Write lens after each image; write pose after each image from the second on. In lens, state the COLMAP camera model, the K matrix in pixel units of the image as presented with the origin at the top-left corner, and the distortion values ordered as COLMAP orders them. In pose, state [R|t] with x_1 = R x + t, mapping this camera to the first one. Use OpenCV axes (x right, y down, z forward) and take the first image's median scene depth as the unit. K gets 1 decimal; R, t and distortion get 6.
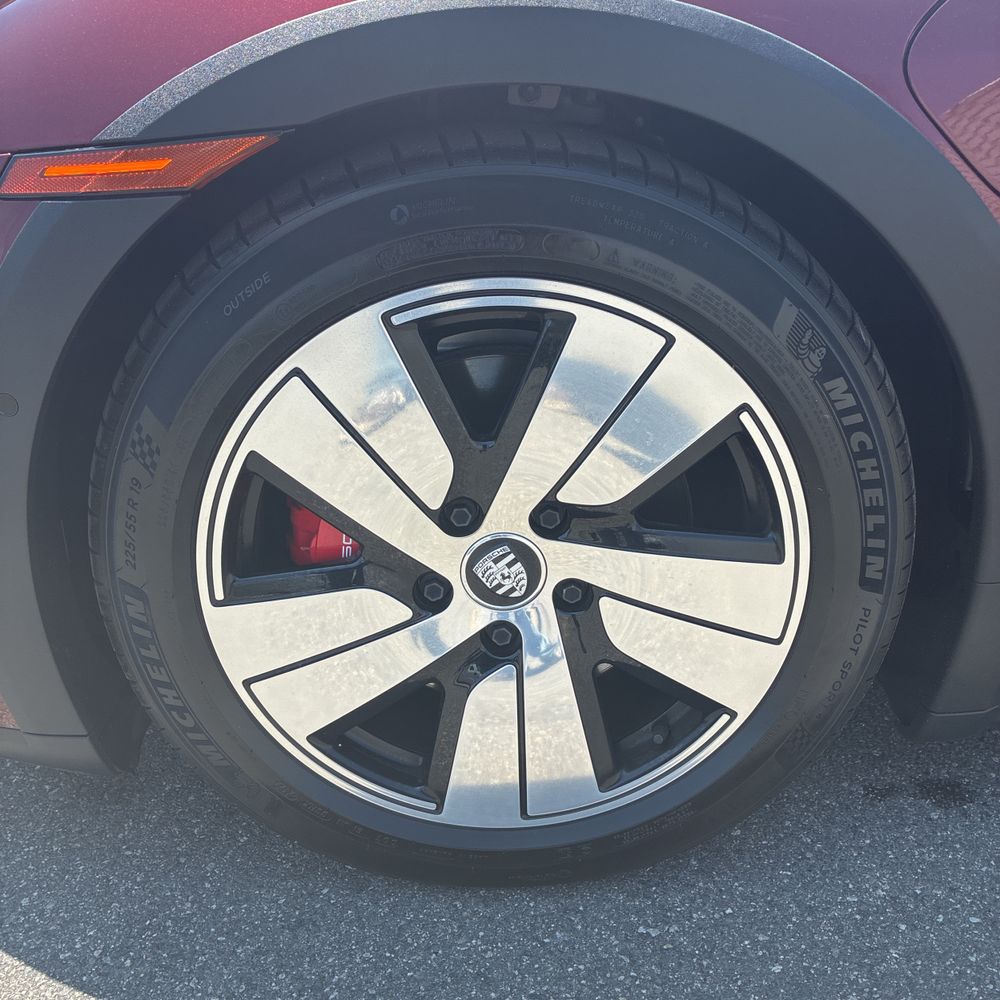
lens RADIAL K [[1024.8, 0, 505.3], [0, 1024.8, 515.8], [0, 0, 1]] dist [0.024650, 0.000000]
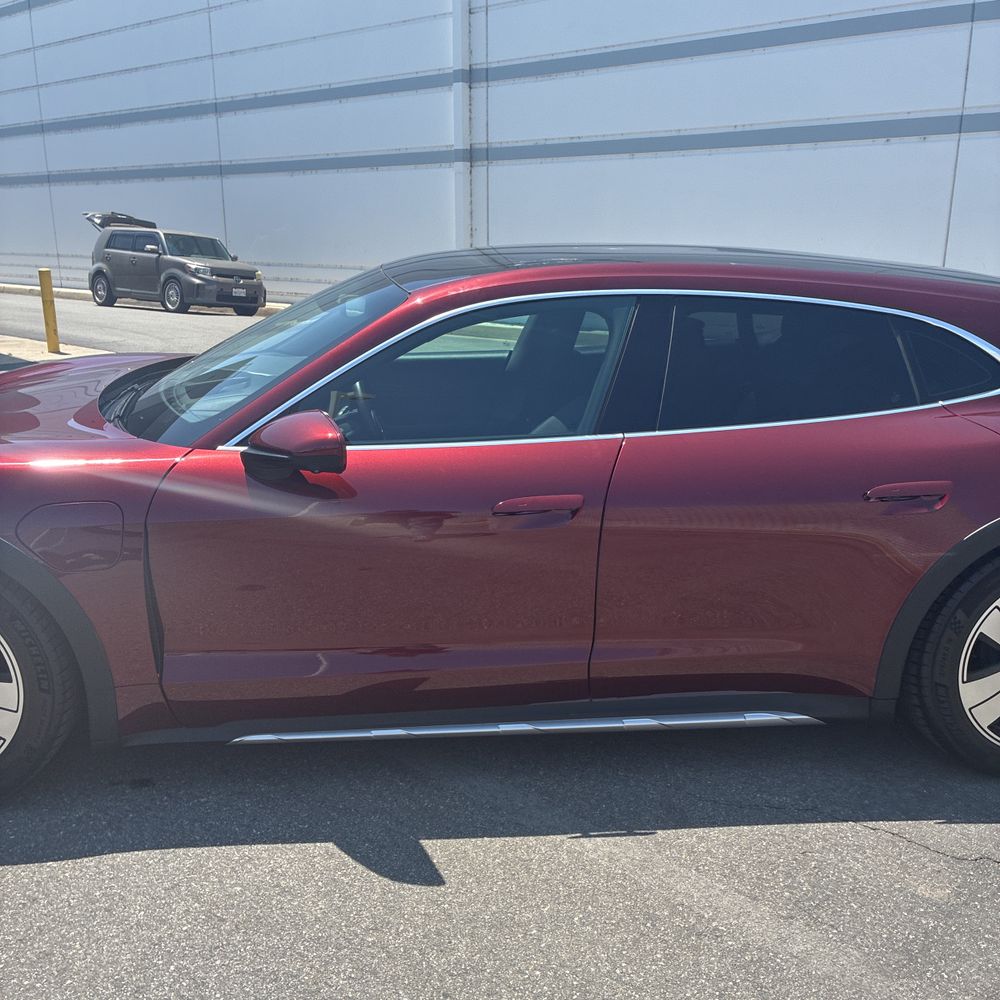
lens RADIAL K [[1024.8, 0, 491.7], [0, 1024.8, 509.0], [0, 0, 1]] dist [0.024650, 0.000000]
pose [[0.997683, 0.026443, 0.062691, 1.385159], [-0.017178, 0.989432, -0.143977, -0.041242], [-0.065835, 0.142567, 0.987593, -1.951475]]
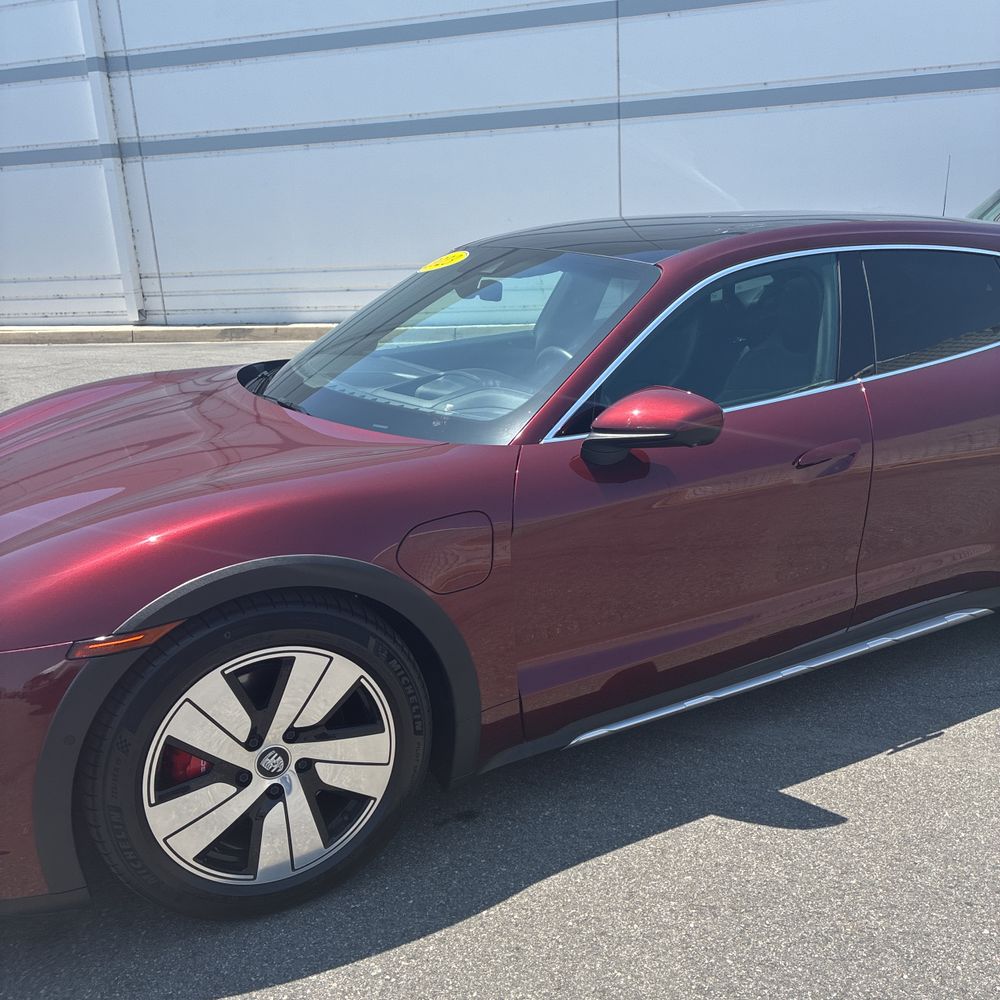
lens RADIAL K [[1024.8, 0, 495.1], [0, 1024.8, 507.1], [0, 0, 1]] dist [0.024650, 0.000000]
pose [[0.896508, -0.127173, 0.424382, -0.478762], [0.189399, 0.975983, -0.107636, -0.167967], [-0.400501, 0.176874, 0.899063, -1.449961]]
